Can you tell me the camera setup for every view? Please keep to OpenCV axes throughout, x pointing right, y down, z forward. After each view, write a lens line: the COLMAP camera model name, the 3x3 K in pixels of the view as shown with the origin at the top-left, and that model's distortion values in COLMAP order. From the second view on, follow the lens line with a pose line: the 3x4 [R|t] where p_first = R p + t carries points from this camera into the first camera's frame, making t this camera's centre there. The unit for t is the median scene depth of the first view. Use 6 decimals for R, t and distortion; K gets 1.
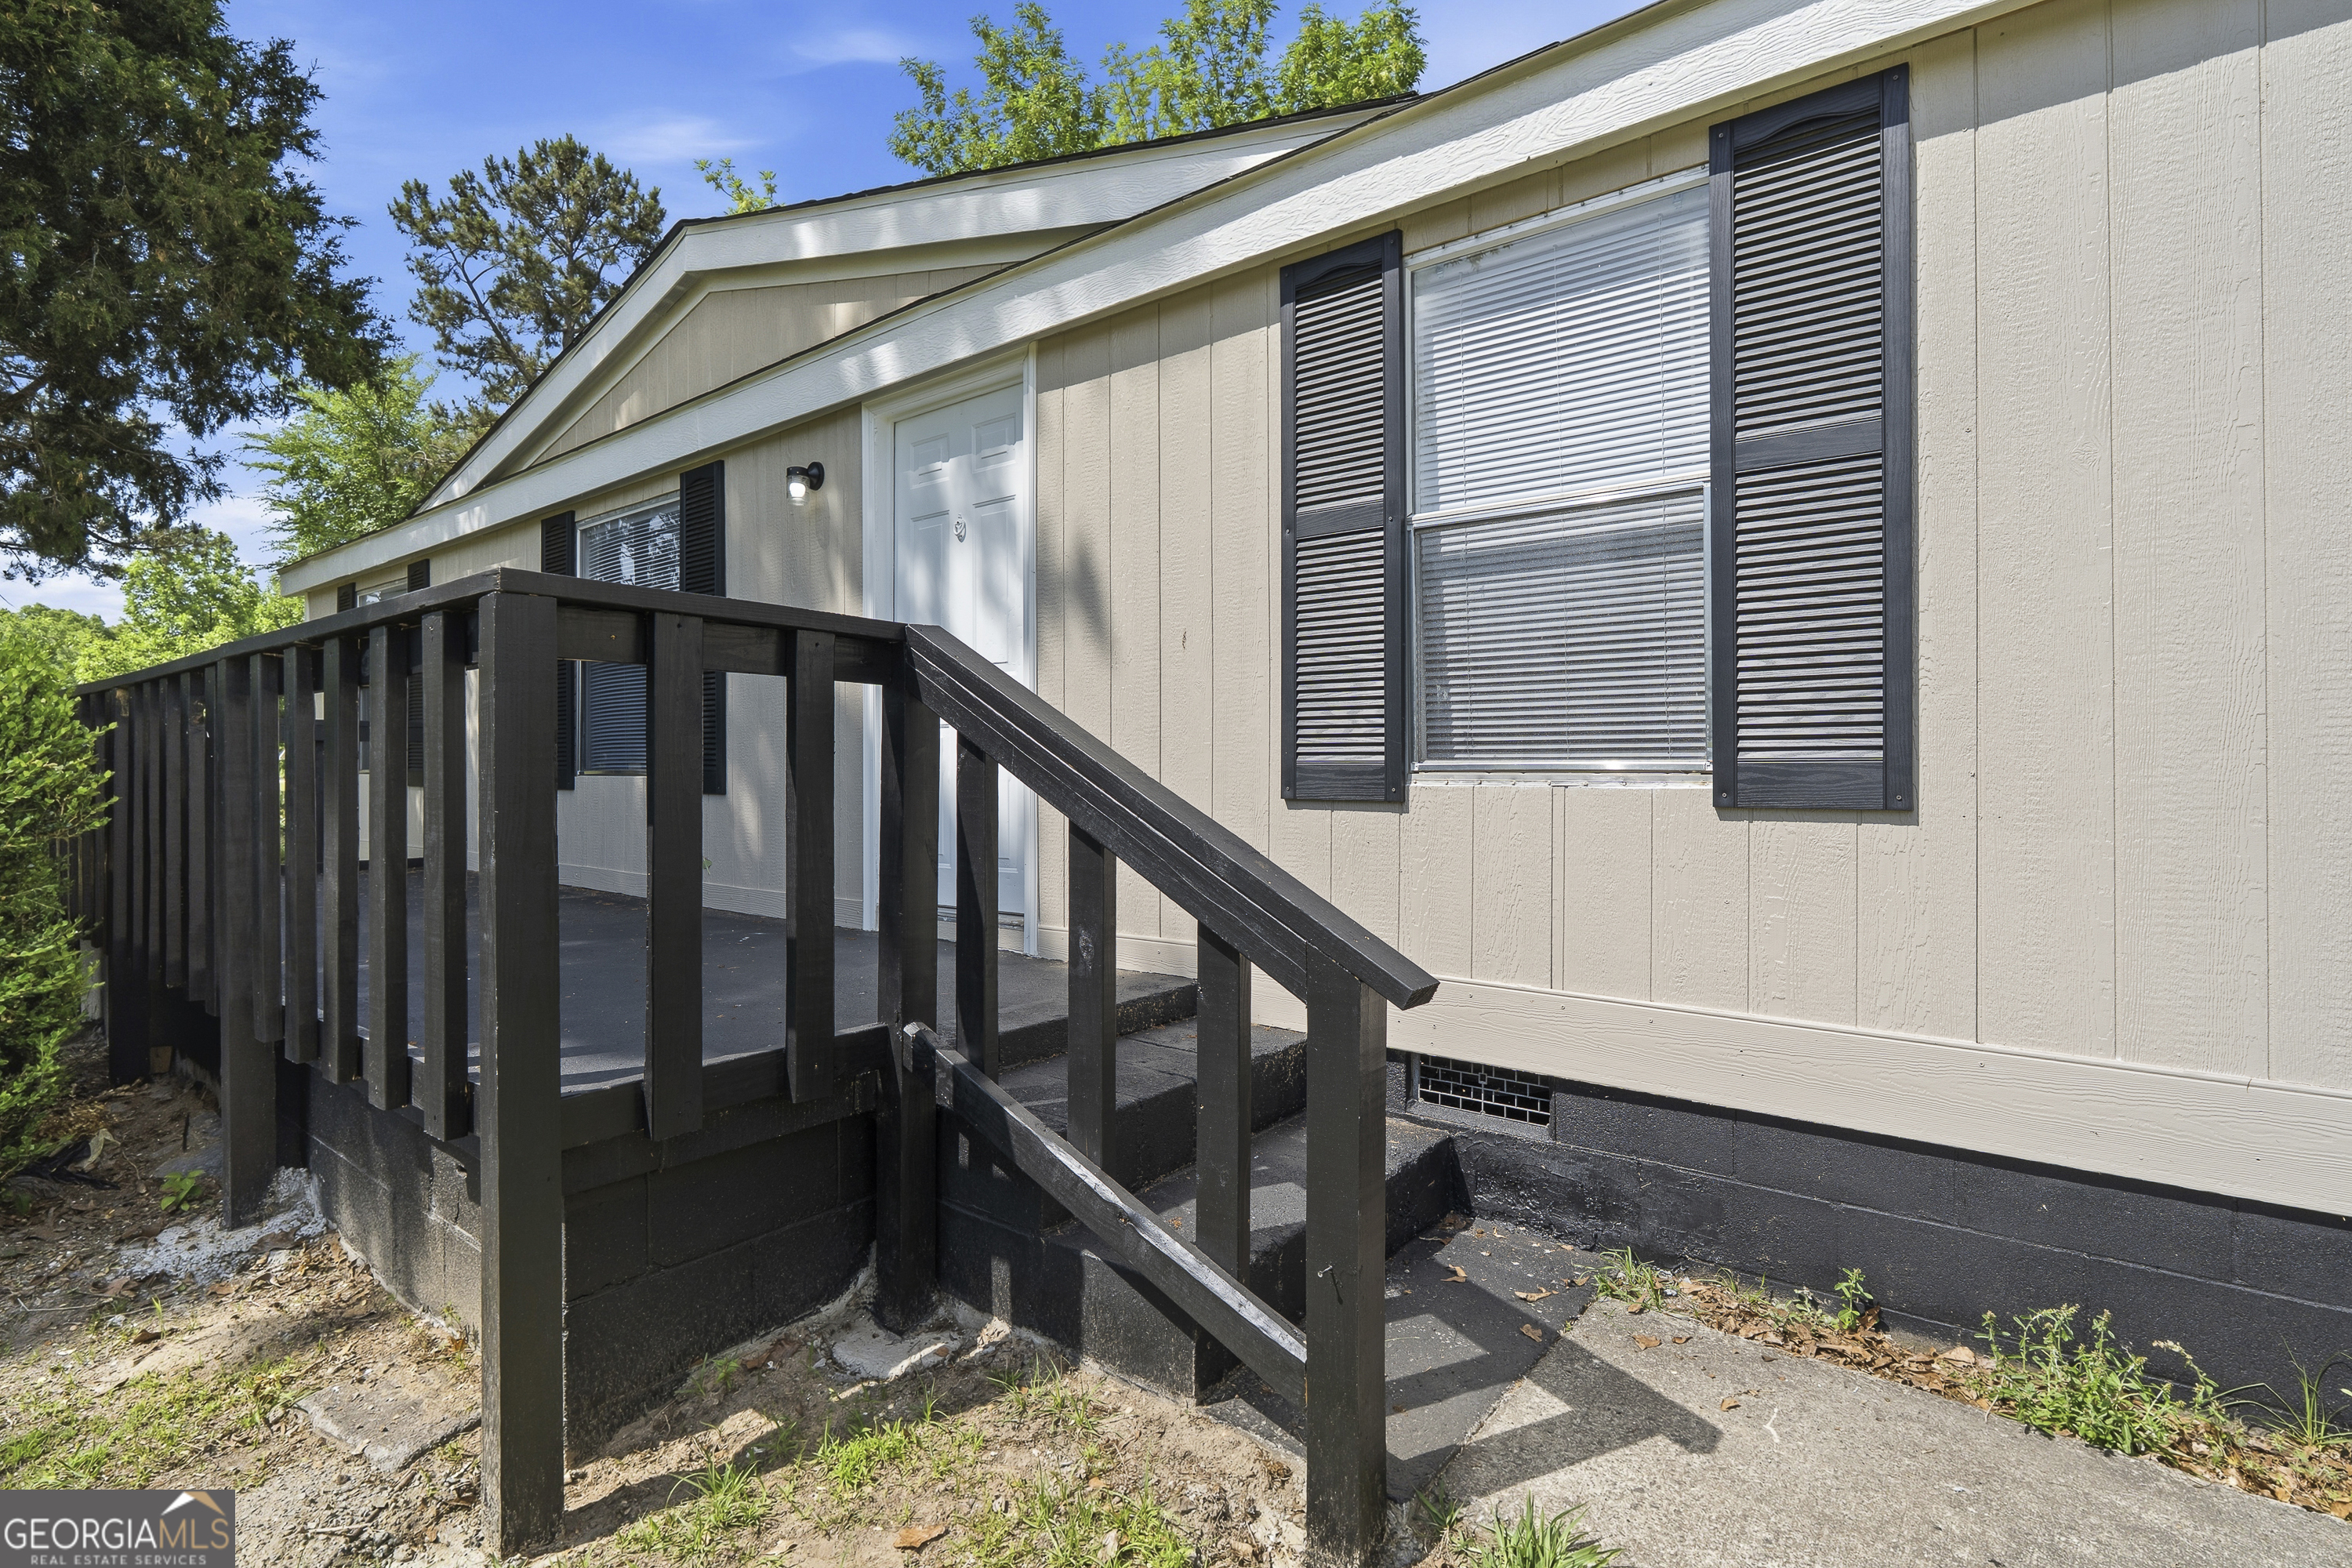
lens RADIAL K [[1066.4, 0, 1174.6], [0, 1066.4, 775.3], [0, 0, 1]] dist [-0.001936, 0.000179]
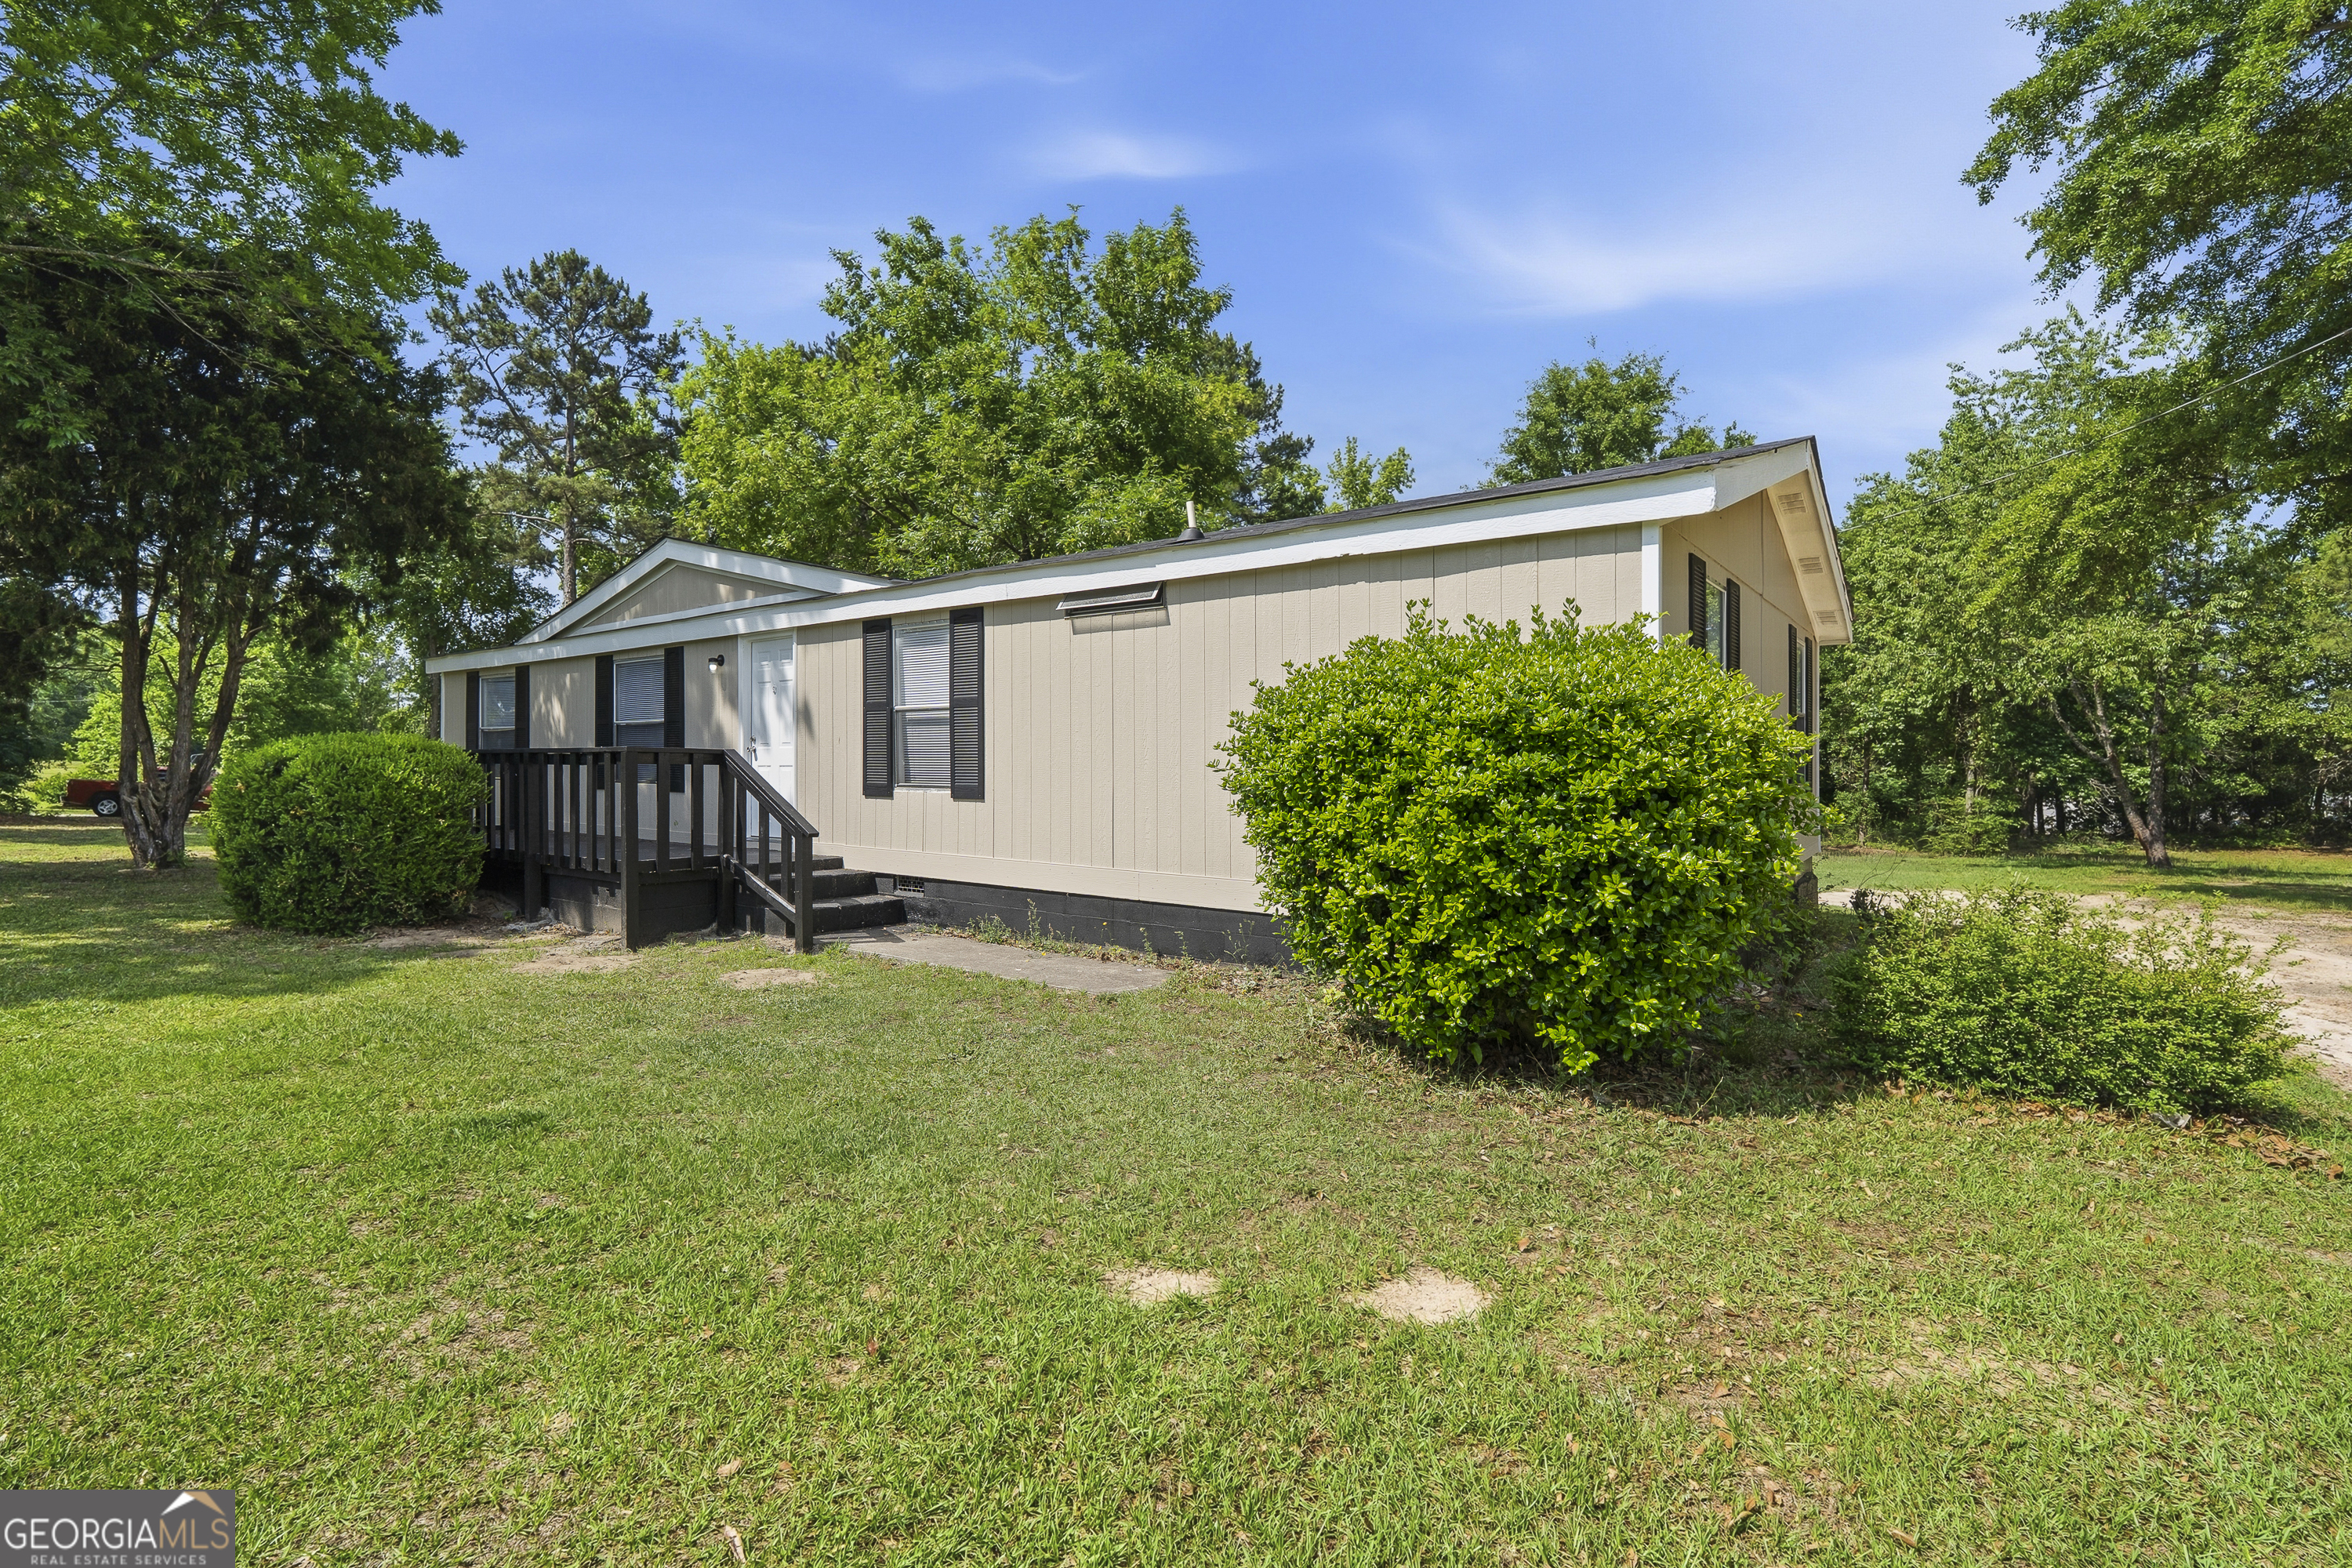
lens RADIAL K [[1077.0, 0, 1176.0], [0, 1077.0, 784.0], [0, 0, 1]] dist [-0.002597, -0.000274]
pose [[0.999954, 0.003262, 0.009034, 0.120659], [-0.003354, 0.999942, 0.010192, -0.005380], [-0.009000, -0.010222, 0.999907, -0.259825]]
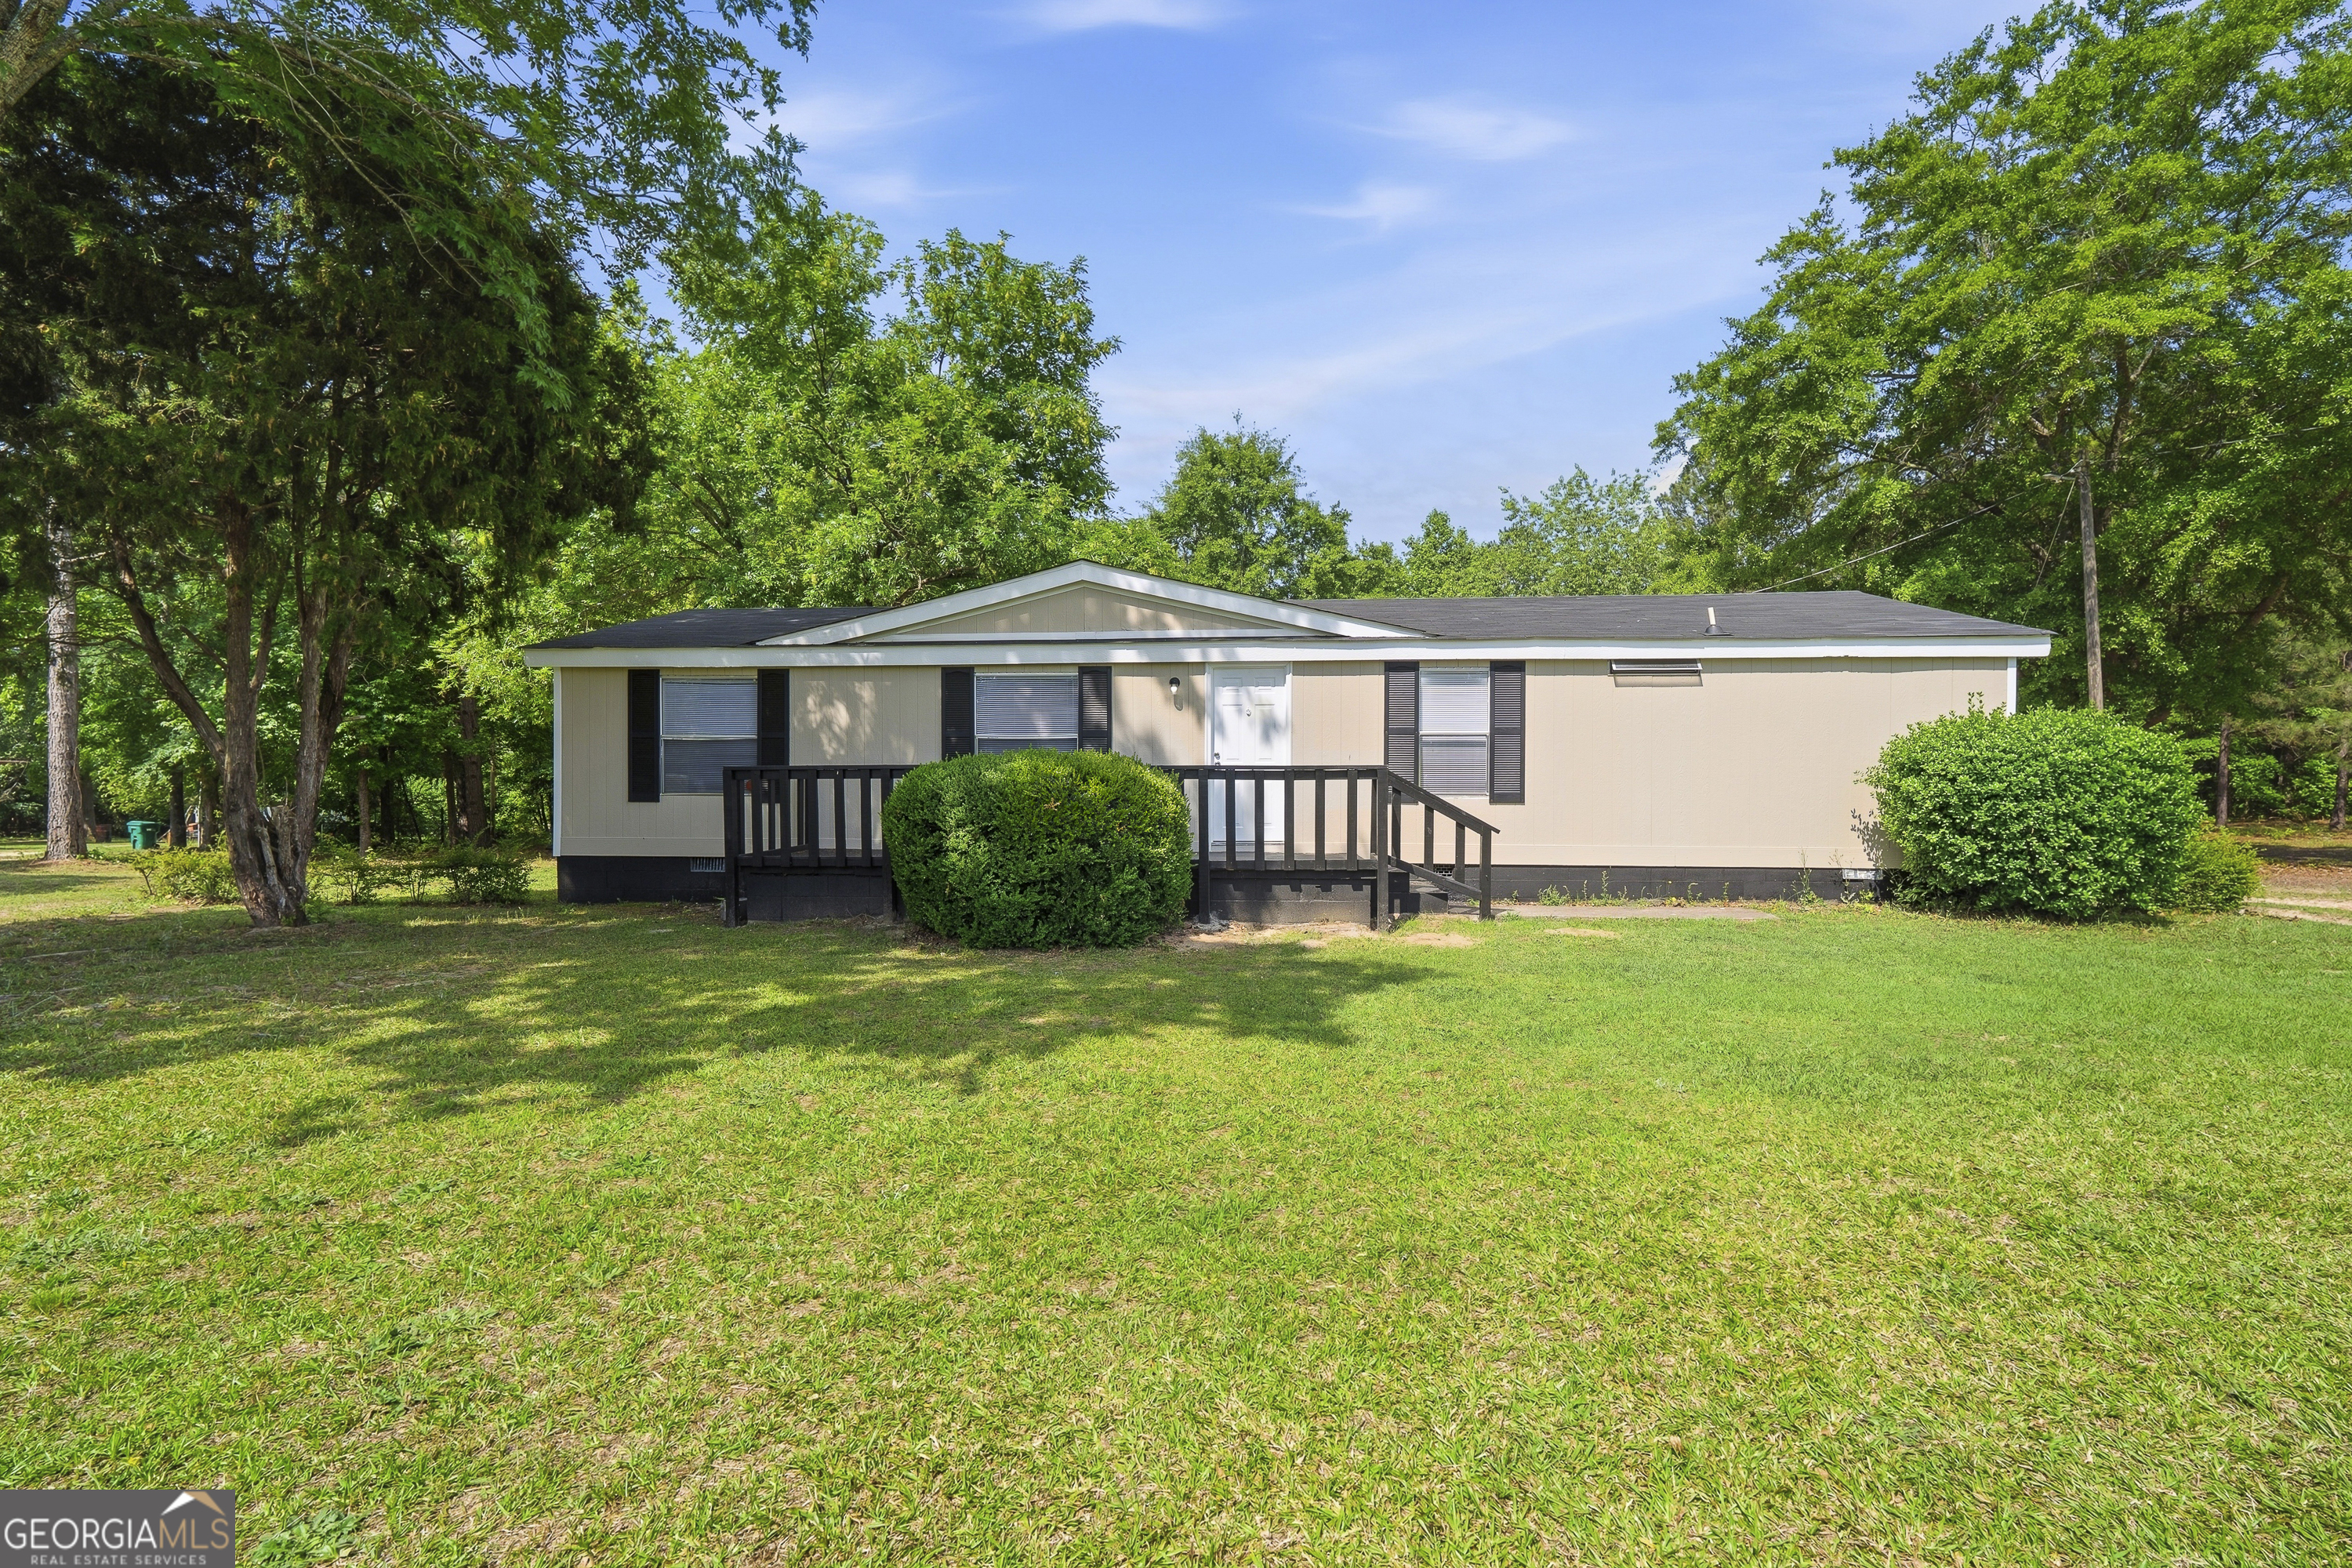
lens RADIAL K [[1103.4, 0, 1176.0], [0, 1103.4, 784.0], [0, 0, 1]] dist [-0.002480, -0.000114]
pose [[0.835881, -0.004780, 0.548889, -0.329619], [0.003912, 0.999989, 0.002752, -0.007204], [-0.548896, -0.000154, 0.835890, -0.230305]]
